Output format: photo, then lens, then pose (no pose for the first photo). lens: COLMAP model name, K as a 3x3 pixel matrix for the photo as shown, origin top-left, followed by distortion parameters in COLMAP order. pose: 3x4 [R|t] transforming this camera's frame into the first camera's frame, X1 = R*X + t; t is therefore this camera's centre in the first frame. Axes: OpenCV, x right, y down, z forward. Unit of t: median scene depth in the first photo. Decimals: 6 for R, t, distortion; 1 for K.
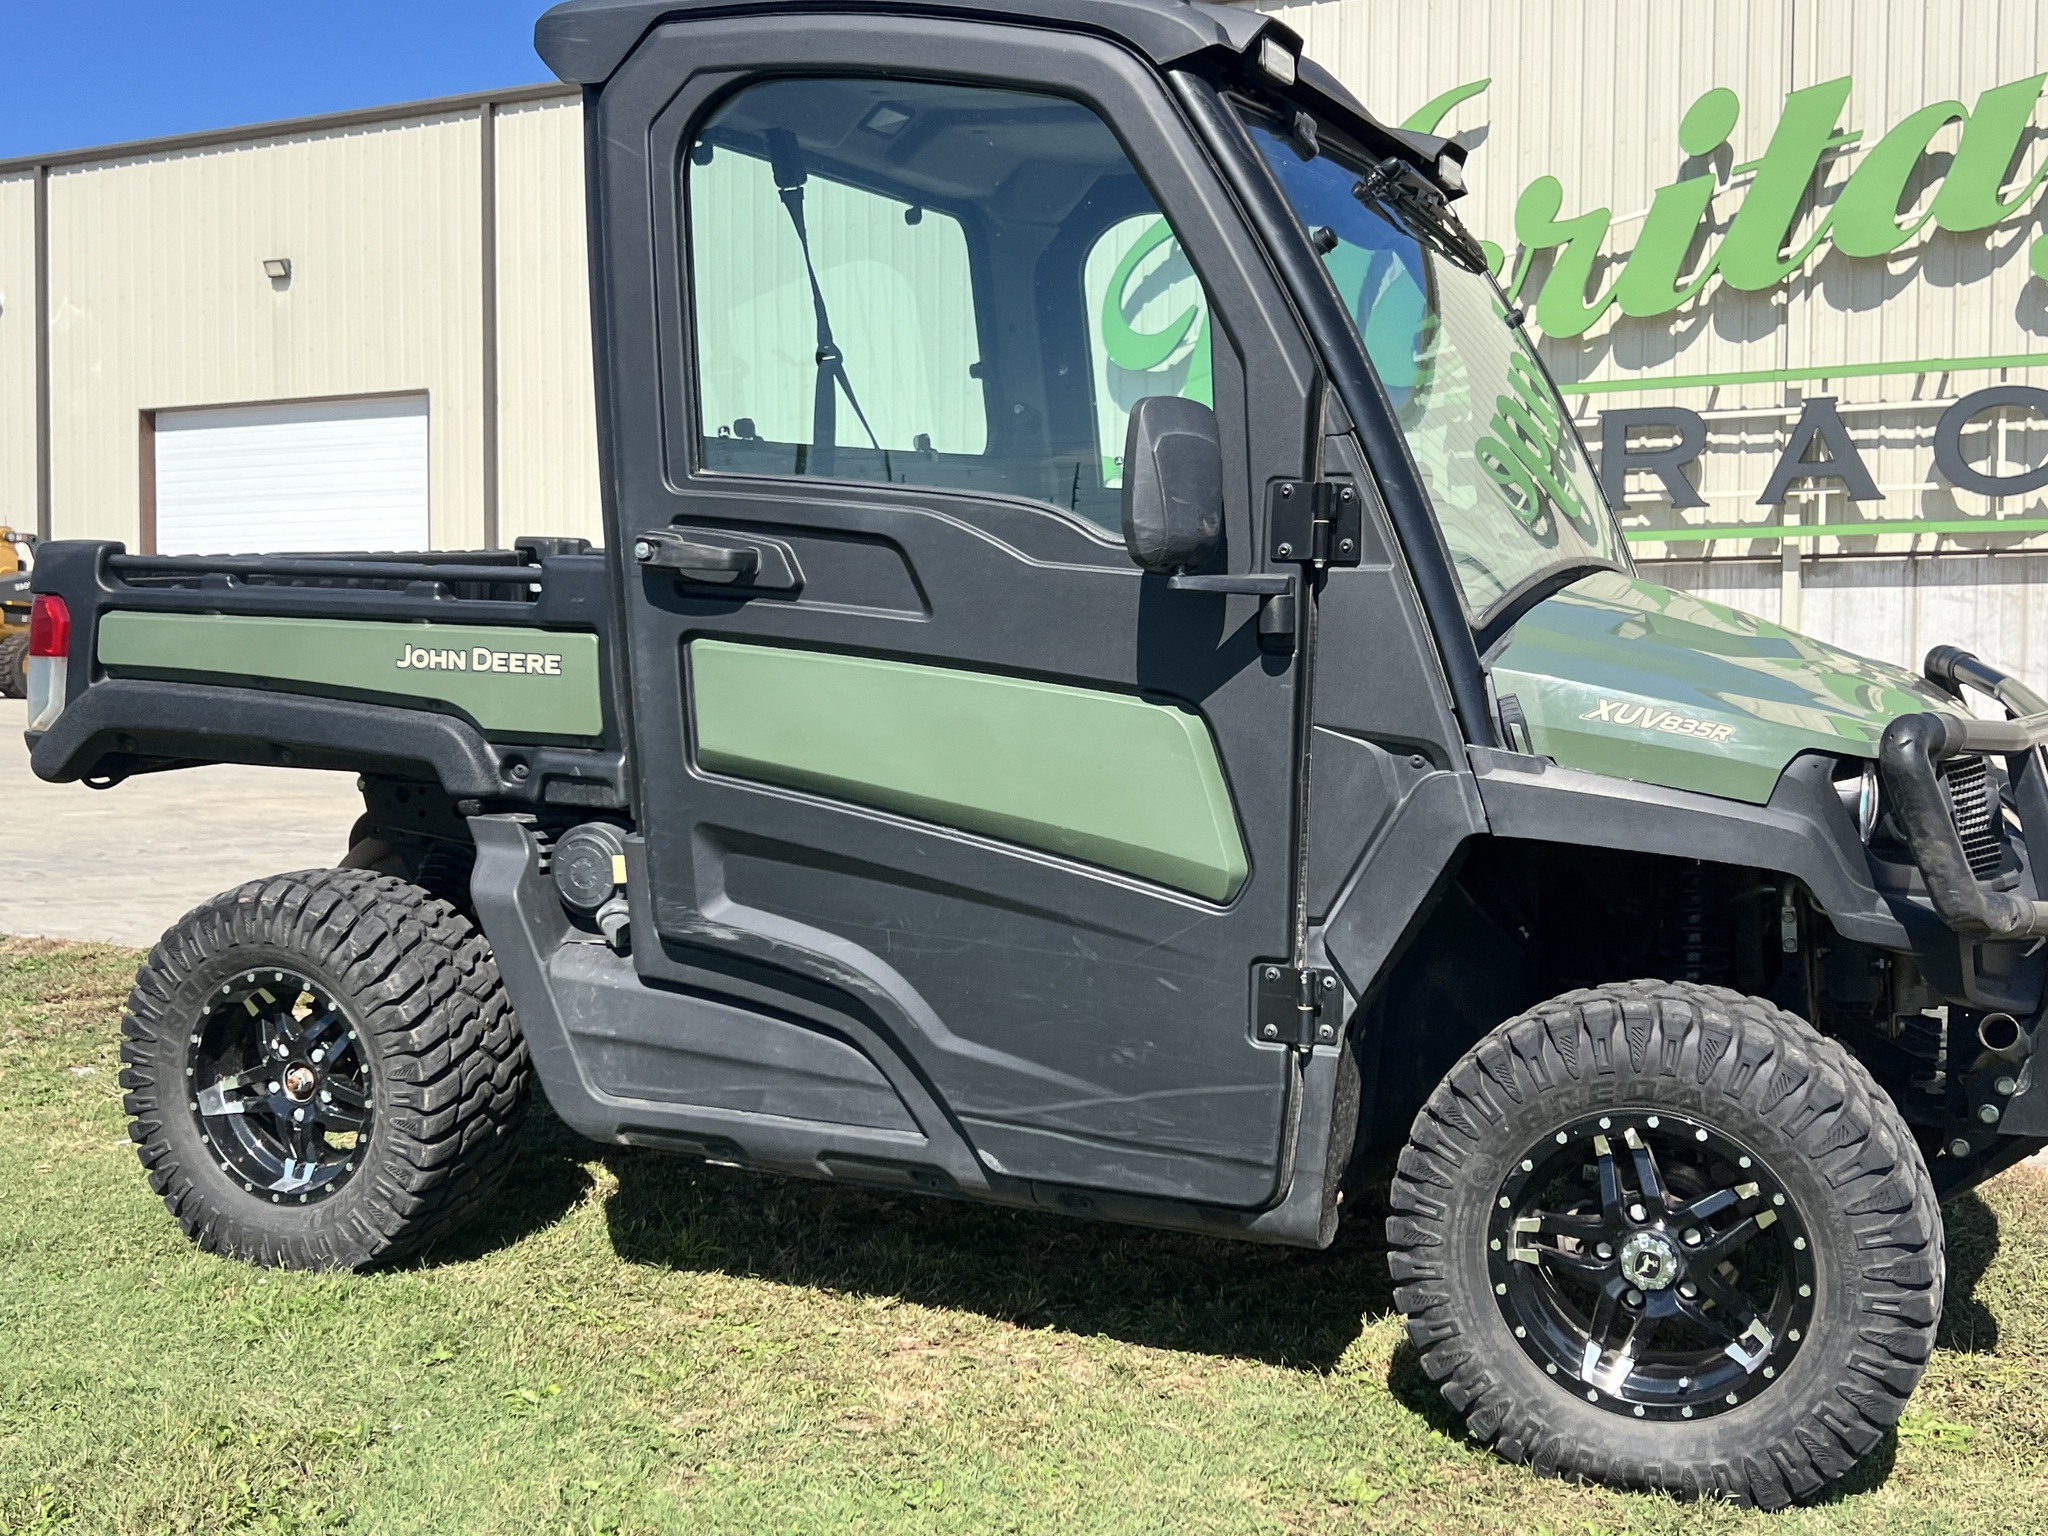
lens RADIAL K [[2242.2, 0, 1012.3], [0, 2242.2, 775.9], [0, 0, 1]] dist [0.136733, -0.336686]
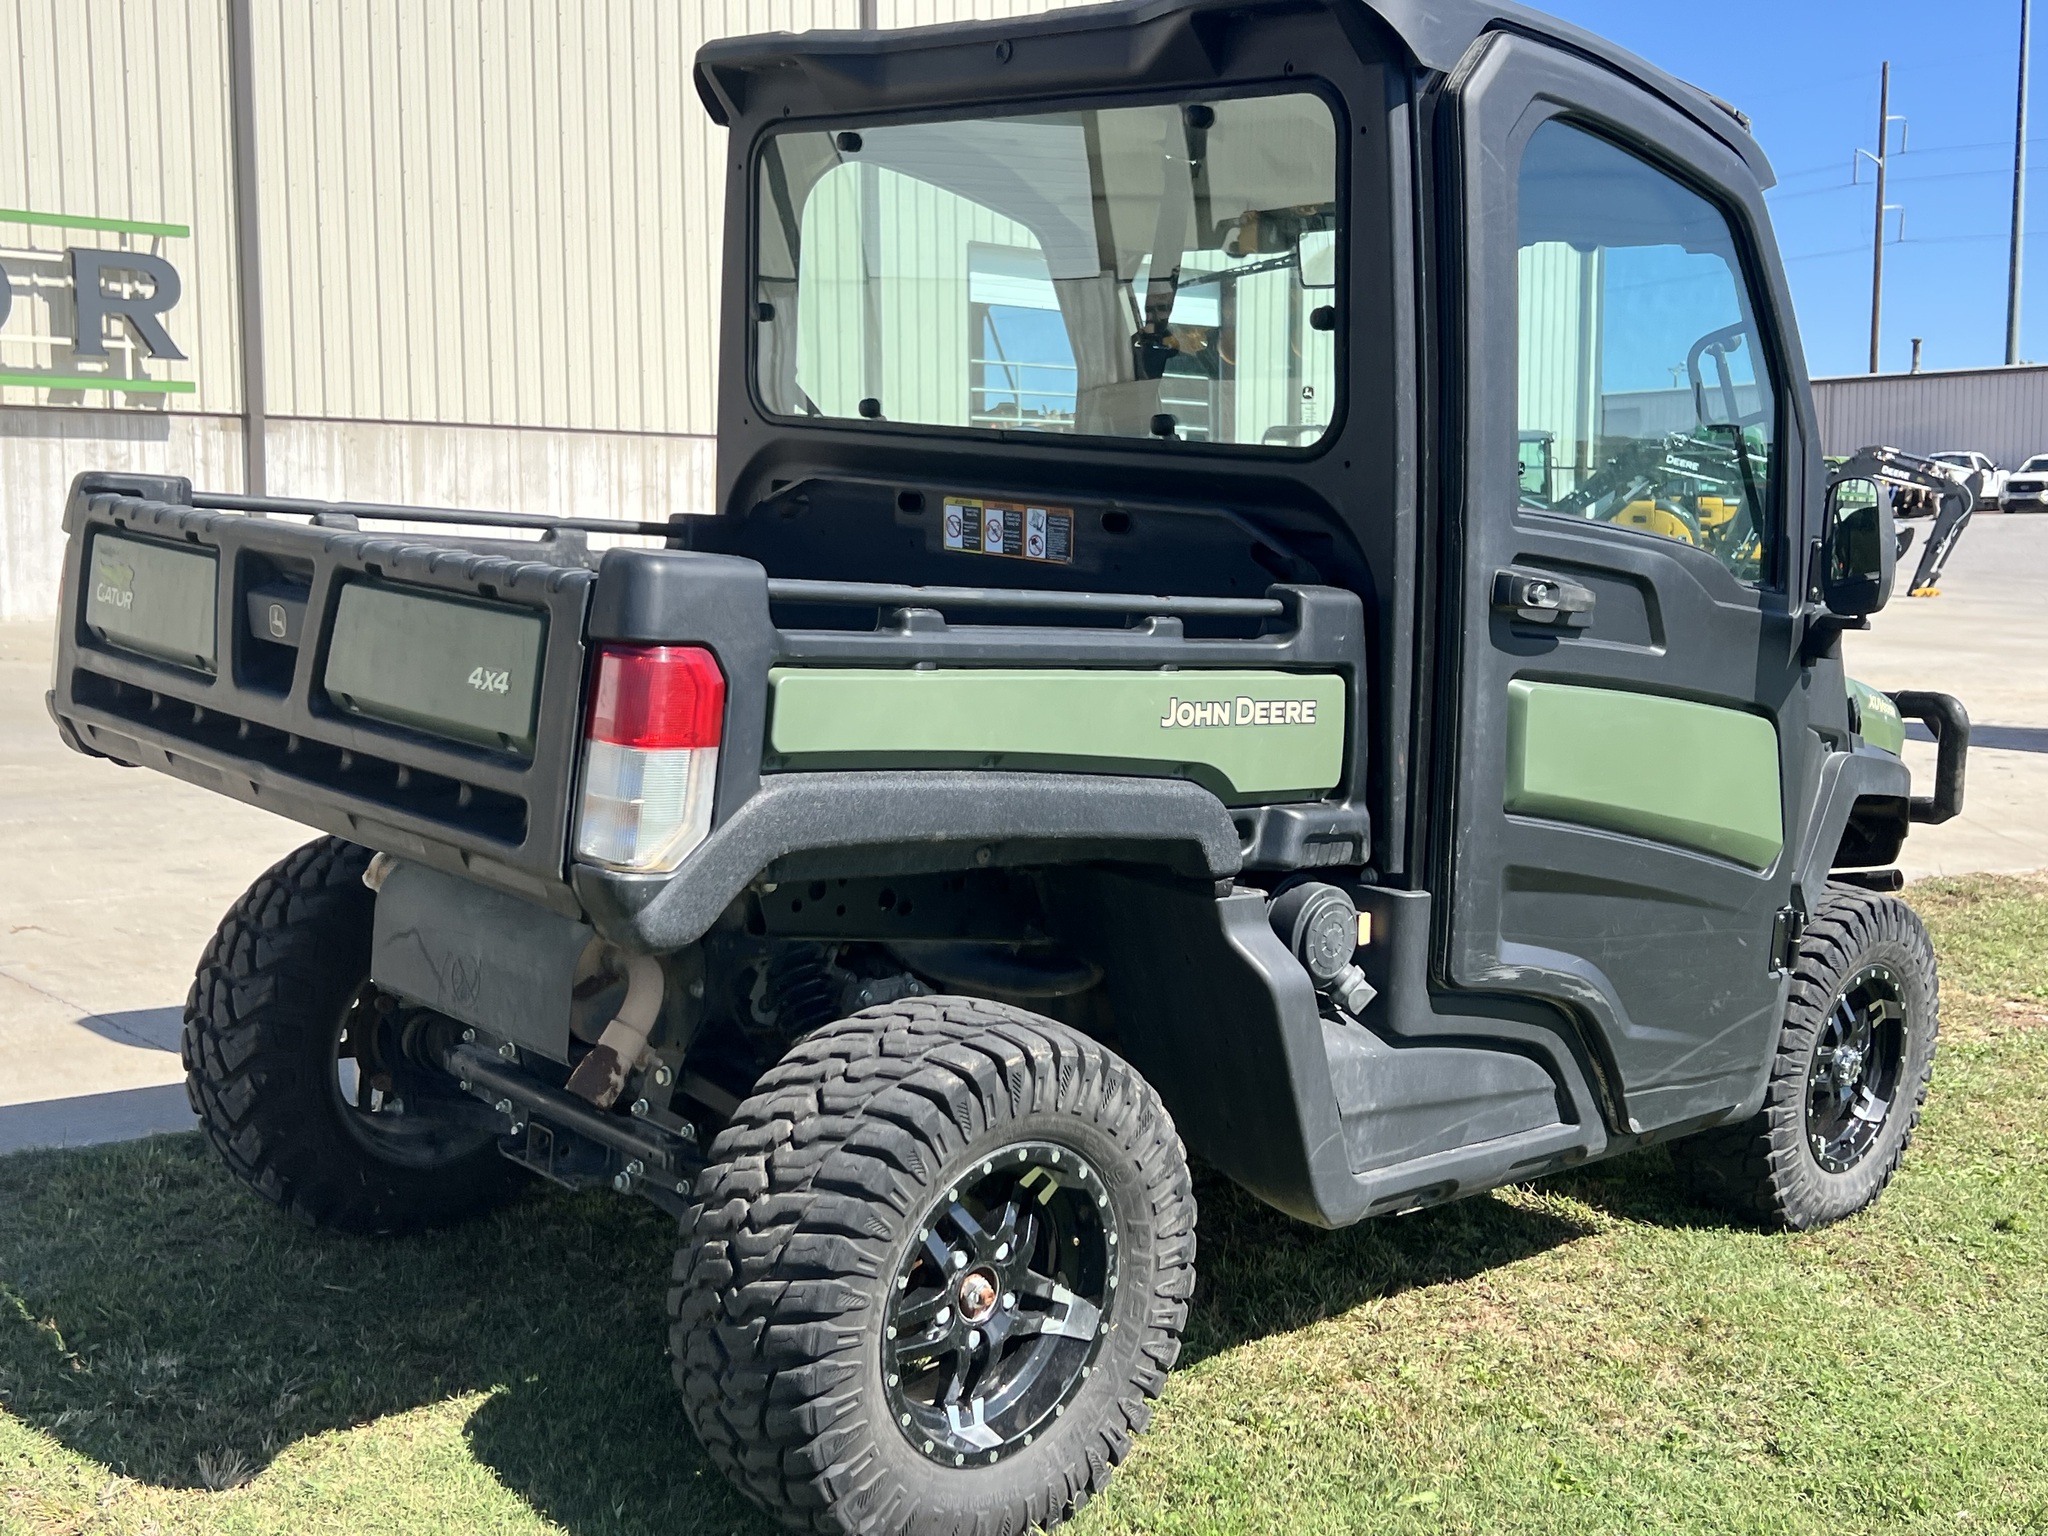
lens RADIAL K [[2261.6, 0, 976.6], [0, 2261.6, 770.2], [0, 0, 1]] dist [0.089819, -0.185968]
pose [[0.389453, -0.098735, 0.915739, -1.069435], [0.028630, 0.995055, 0.095111, -0.115036], [-0.920601, -0.010824, 0.390354, 0.778285]]
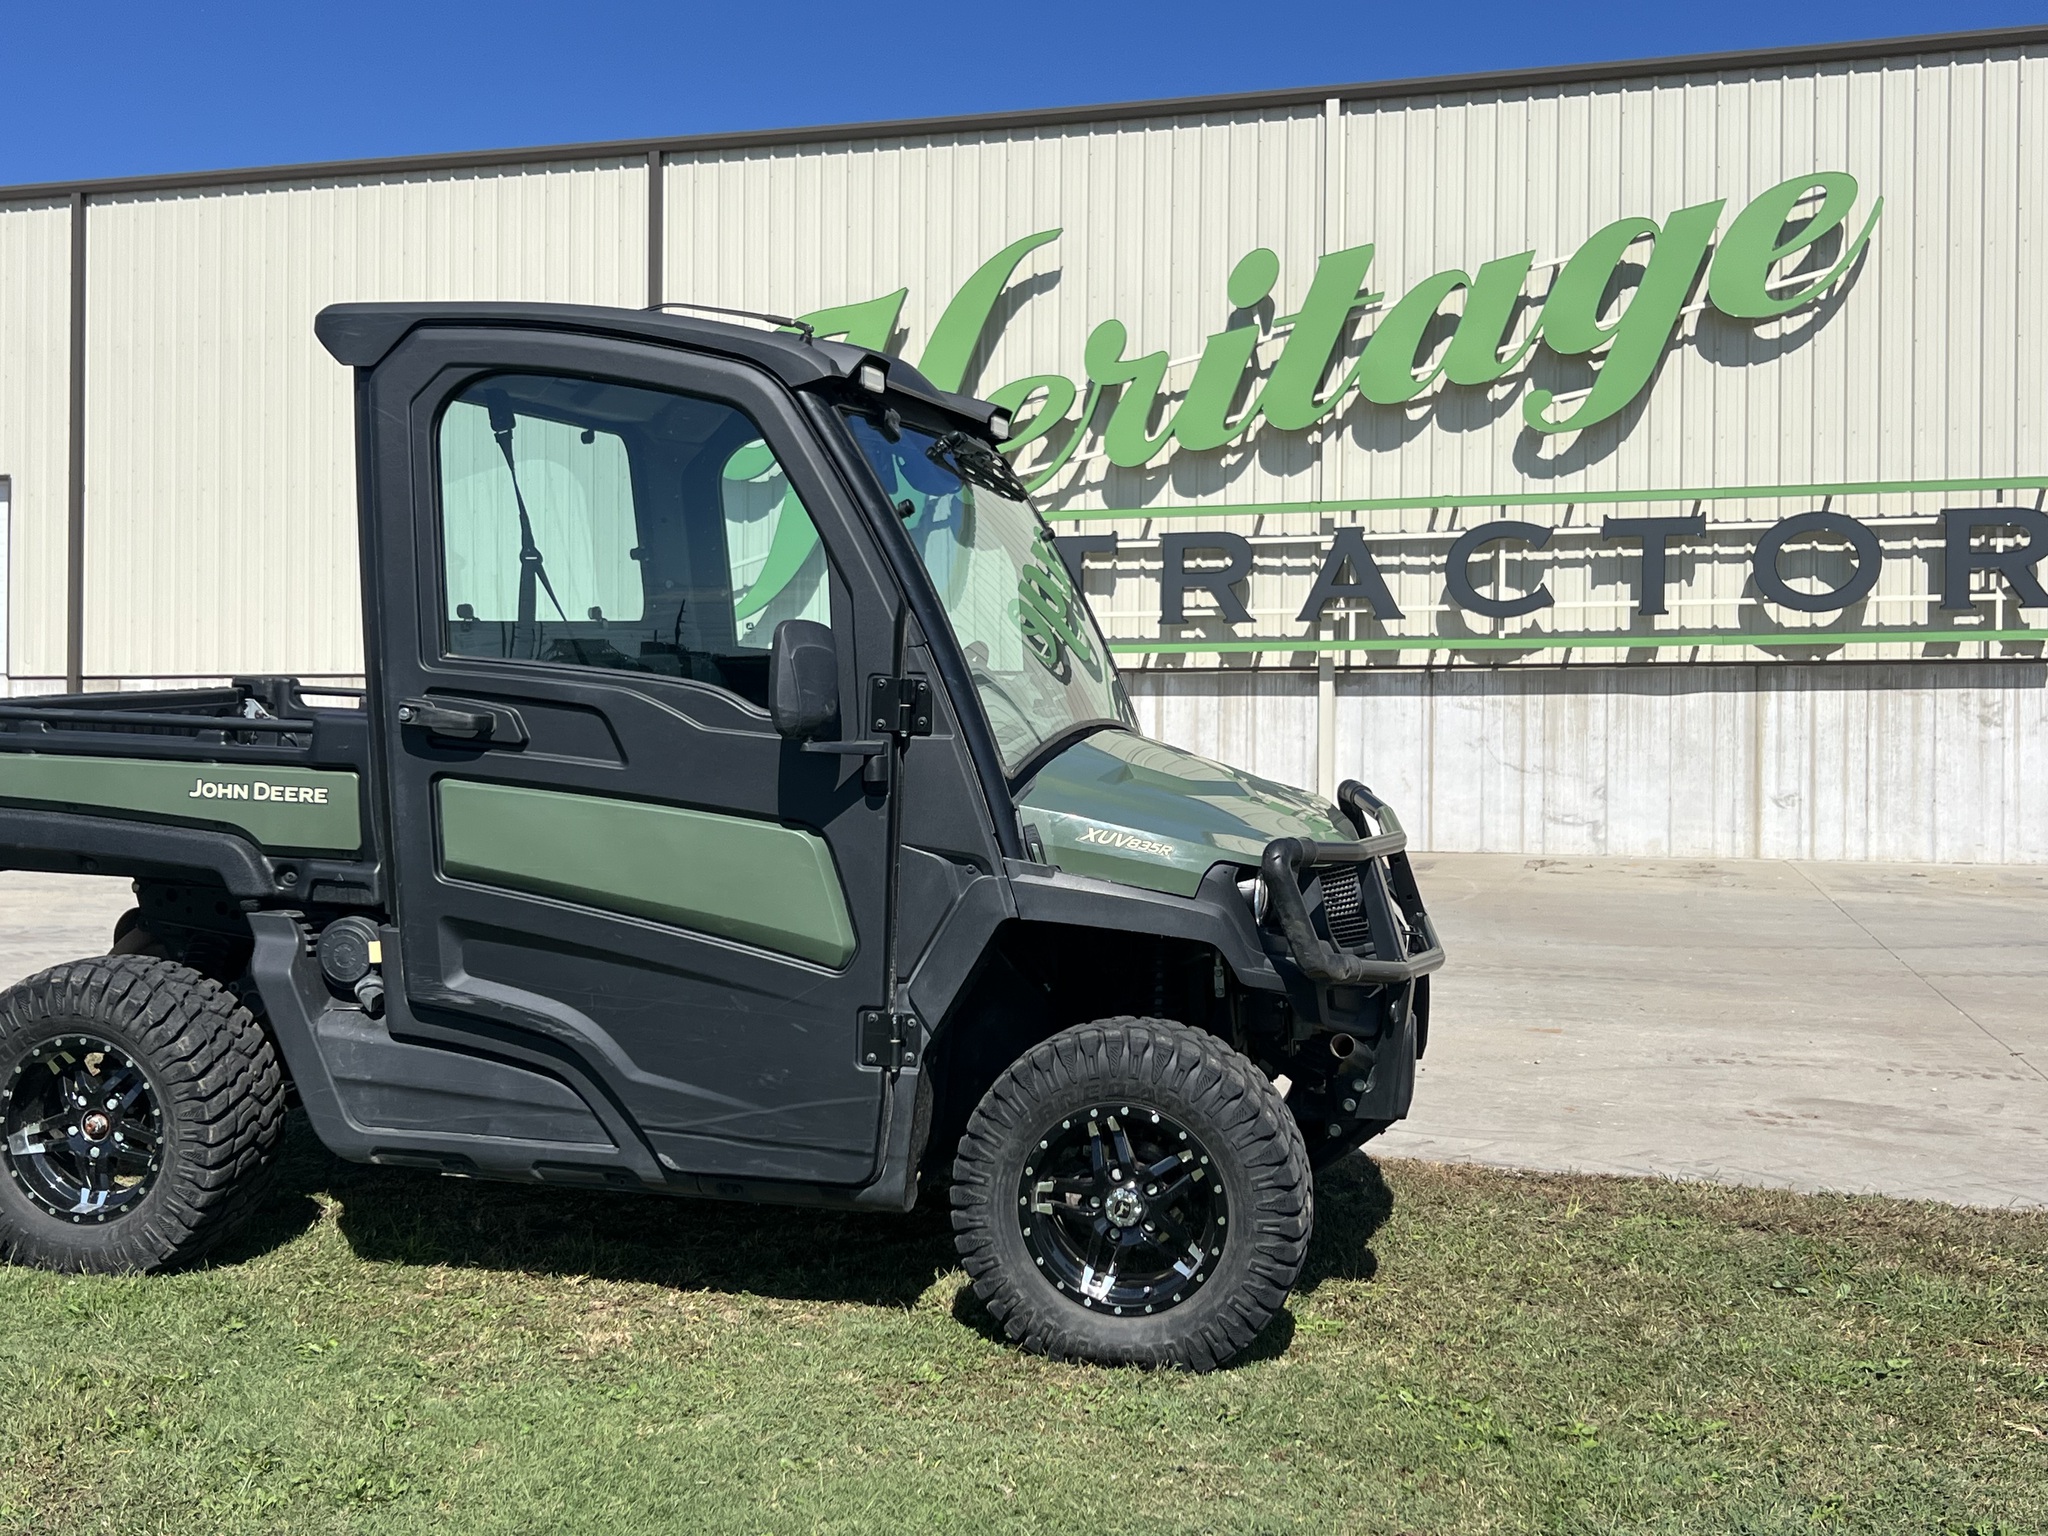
lens RADIAL K [[2242.2, 0, 1012.3], [0, 2242.2, 775.9], [0, 0, 1]] dist [0.136733, -0.336686]
pose [[0.983842, 0.003442, 0.179005, -0.045069], [0.003479, 0.999259, -0.038334, -0.009214], [-0.179004, 0.038338, 0.983101, -0.362915]]
